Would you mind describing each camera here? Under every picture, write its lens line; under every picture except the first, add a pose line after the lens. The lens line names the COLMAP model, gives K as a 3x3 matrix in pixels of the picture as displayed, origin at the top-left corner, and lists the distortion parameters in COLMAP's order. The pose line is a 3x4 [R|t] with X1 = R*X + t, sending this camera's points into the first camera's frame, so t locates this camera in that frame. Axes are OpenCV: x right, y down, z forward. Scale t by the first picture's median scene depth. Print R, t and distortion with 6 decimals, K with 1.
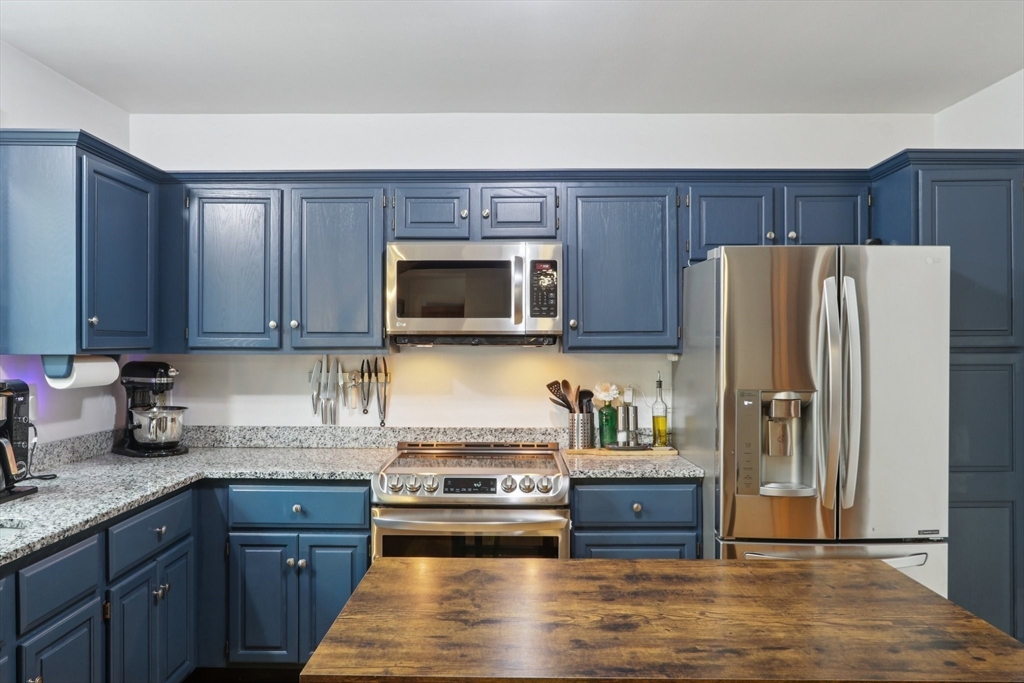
lens RADIAL K [[680.6, 0, 497.4], [0, 680.6, 341.4], [0, 0, 1]] dist [-0.017698, 0.013106]
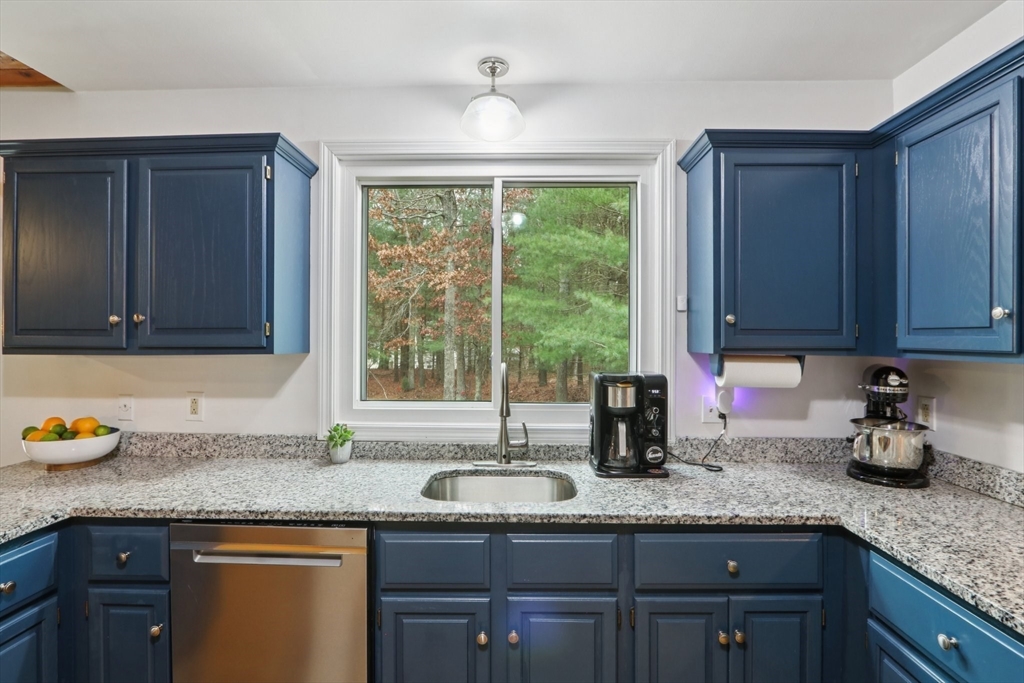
lens RADIAL K [[497.7, 0, 524.5], [0, 497.7, 338.3], [0, 0, 1]] dist [-0.013558, 0.001493]
pose [[0.009739, -0.003587, -0.999946, 0.094496], [-0.002768, 0.999990, -0.003614, -0.000004], [0.999949, 0.002803, 0.009729, 0.590808]]
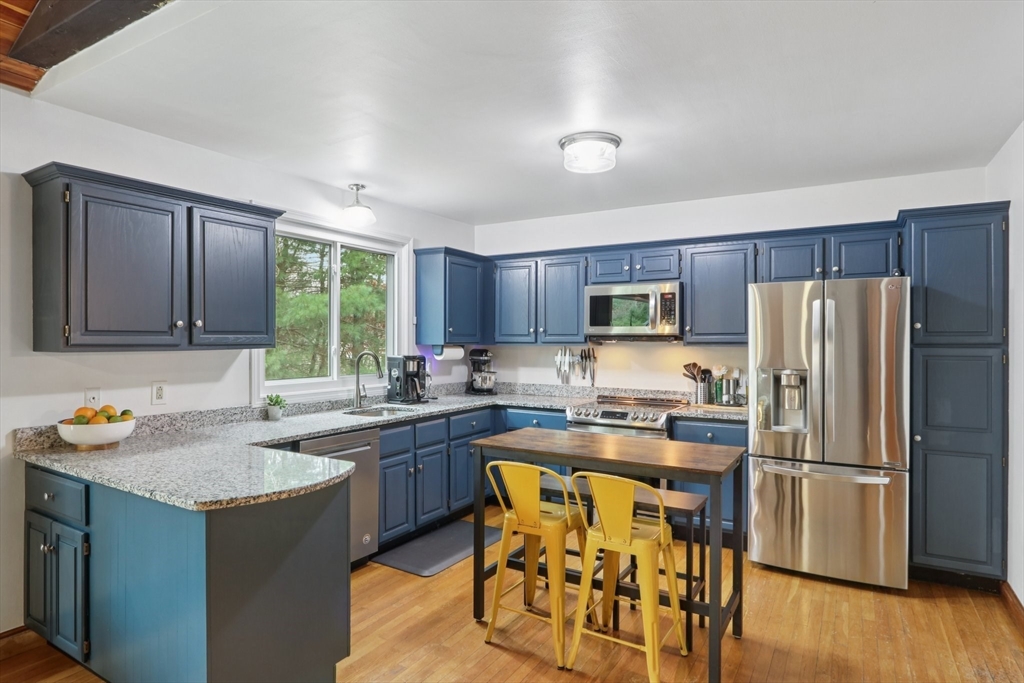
lens RADIAL K [[548.1, 0, 517.5], [0, 548.1, 339.3], [0, 0, 1]] dist [-0.016217, 0.003629]
pose [[0.873781, 0.001249, -0.486318, 0.407042], [-0.000995, 0.999999, 0.000780, -0.000602], [0.486318, -0.000198, 0.873782, -0.405909]]
